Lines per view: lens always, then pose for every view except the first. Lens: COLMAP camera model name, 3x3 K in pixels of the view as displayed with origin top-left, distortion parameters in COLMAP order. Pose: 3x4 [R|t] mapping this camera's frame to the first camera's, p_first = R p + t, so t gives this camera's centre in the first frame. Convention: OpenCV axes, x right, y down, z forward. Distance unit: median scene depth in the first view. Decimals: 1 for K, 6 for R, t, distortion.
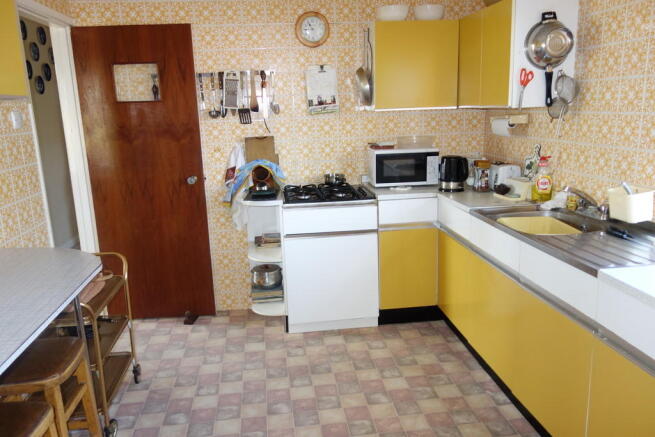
lens RADIAL K [[518.2, 0, 326.9], [0, 518.2, 218.4], [0, 0, 1]] dist [0.000855, -0.001287]
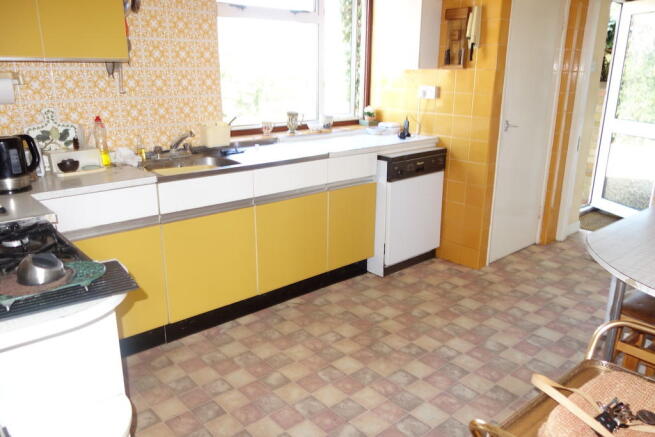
lens RADIAL K [[518.2, 0, 326.5], [0, 518.2, 219.0], [0, 0, 1]] dist [0.000855, -0.001287]
pose [[-0.560462, -0.206598, 0.801997, -0.811127], [0.194128, 0.908633, 0.369731, -0.284406], [-0.805106, 0.362910, -0.469148, 1.518567]]
